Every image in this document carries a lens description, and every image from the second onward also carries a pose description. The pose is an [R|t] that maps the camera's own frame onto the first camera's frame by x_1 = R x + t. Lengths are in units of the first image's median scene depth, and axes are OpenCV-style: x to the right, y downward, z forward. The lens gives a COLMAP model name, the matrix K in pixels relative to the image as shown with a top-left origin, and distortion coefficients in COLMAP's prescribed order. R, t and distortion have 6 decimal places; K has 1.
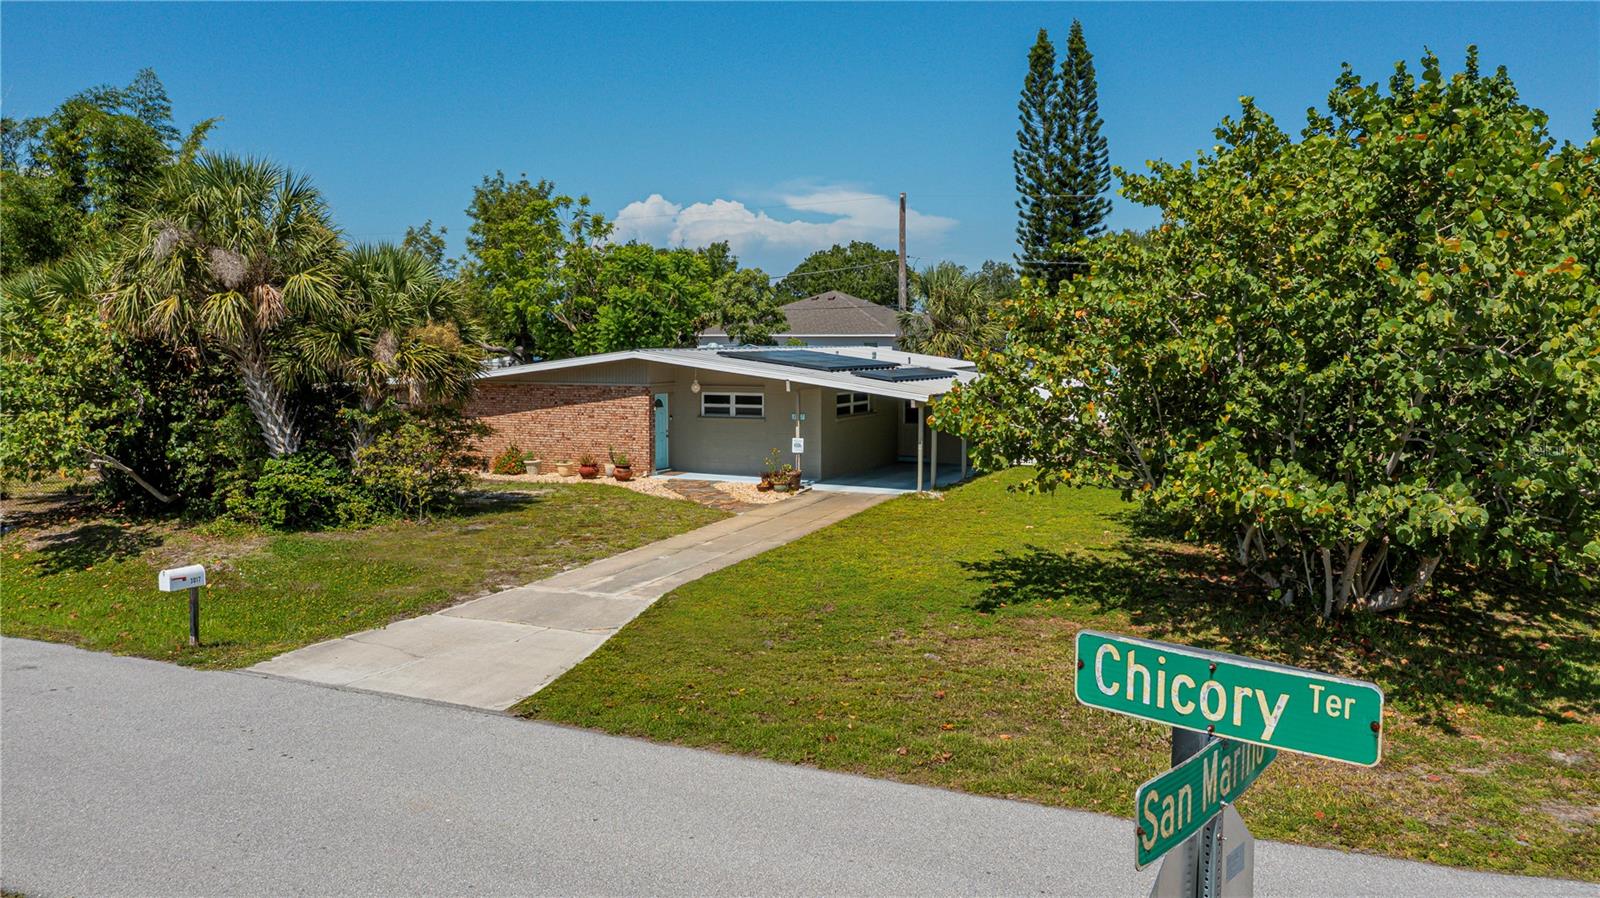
lens RADIAL K [[1247.3, 0, 800.0], [0, 1247.3, 449.0], [0, 0, 1]] dist [-0.011114, 0.001815]
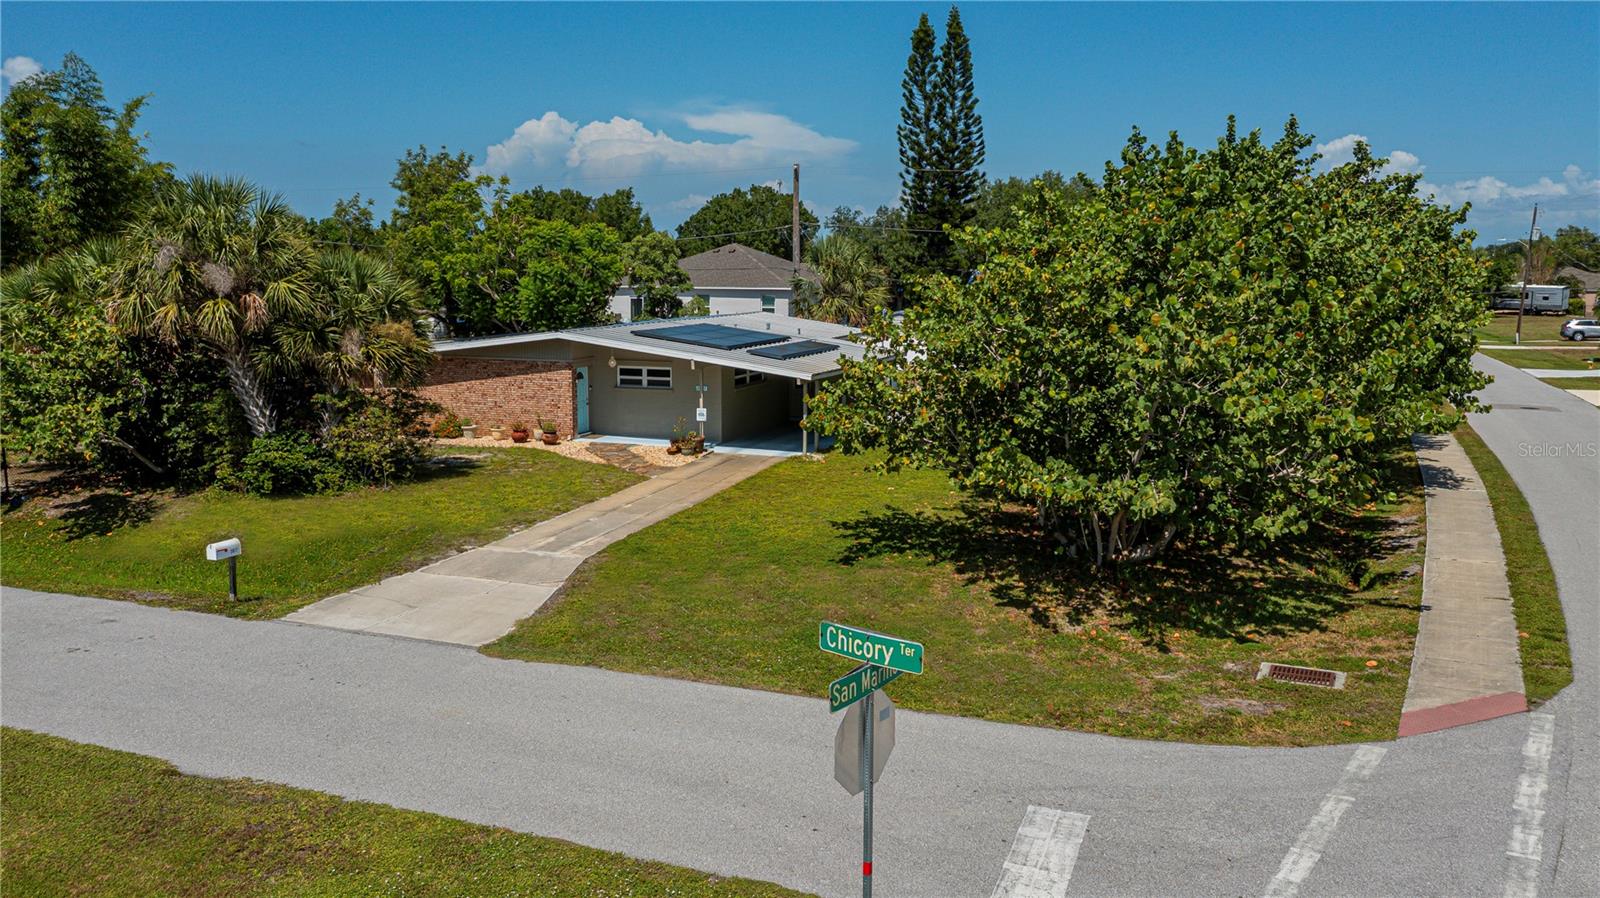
lens RADIAL K [[1241.5, 0, 800.0], [0, 1241.5, 449.0], [0, 0, 1]] dist [-0.006186, 0.001509]
pose [[0.996942, -0.005816, 0.077923, -0.000688], [0.001072, 0.998150, 0.060795, -0.052454], [-0.078133, -0.060526, 0.995104, -0.215975]]
